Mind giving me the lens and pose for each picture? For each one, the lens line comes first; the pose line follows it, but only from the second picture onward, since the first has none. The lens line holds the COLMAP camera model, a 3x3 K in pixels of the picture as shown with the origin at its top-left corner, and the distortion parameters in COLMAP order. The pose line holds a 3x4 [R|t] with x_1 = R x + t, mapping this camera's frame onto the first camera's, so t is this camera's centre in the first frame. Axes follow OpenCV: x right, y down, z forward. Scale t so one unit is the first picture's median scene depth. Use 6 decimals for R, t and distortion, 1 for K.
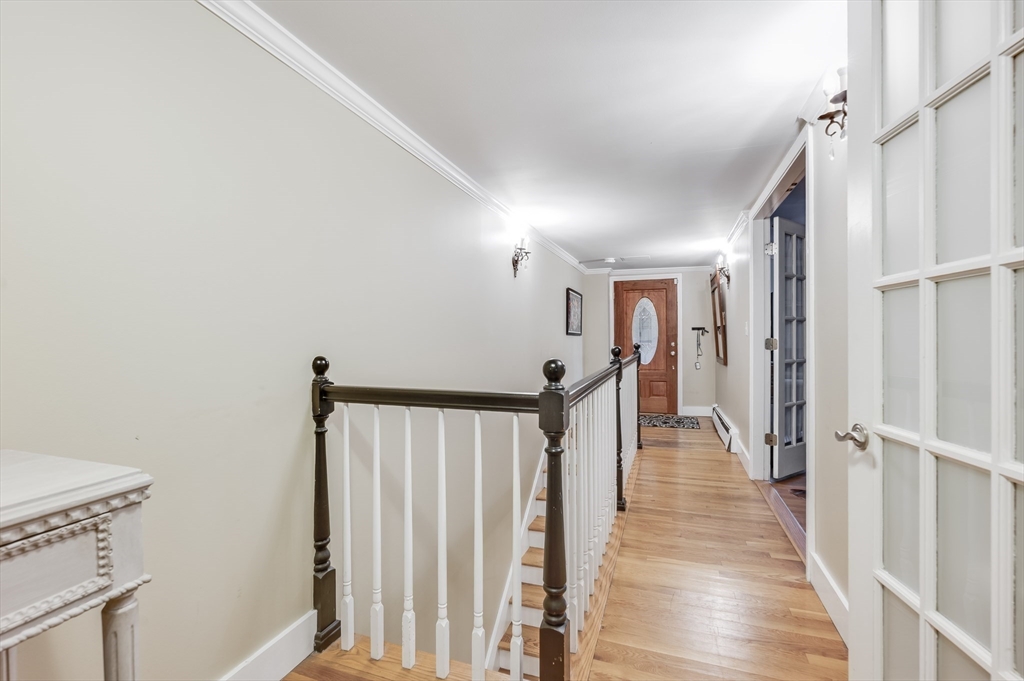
lens RADIAL K [[451.5, 0, 509.7], [0, 451.5, 341.6], [0, 0, 1]] dist [-0.001726, -0.000130]
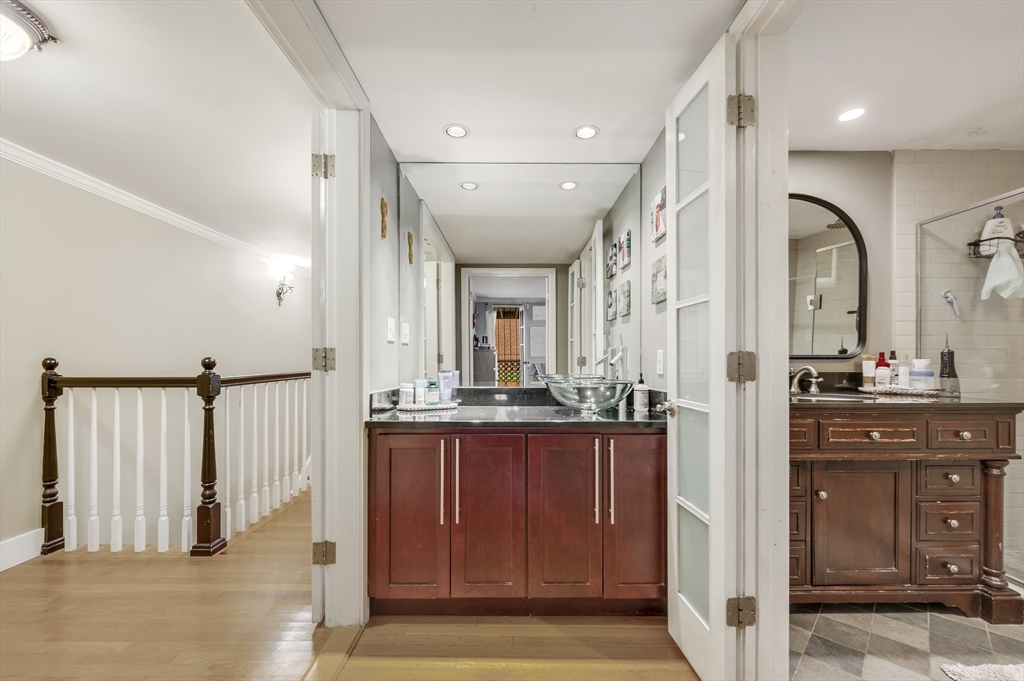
lens RADIAL K [[416.0, 0, 509.1], [0, 416.0, 357.9], [0, 0, 1]] dist [-0.003103, 0.000427]
pose [[0.943454, 0.003009, 0.331491, 0.562484], [0.001260, 0.999919, -0.012662, 0.052993], [-0.331502, 0.012364, 0.943374, -0.803065]]
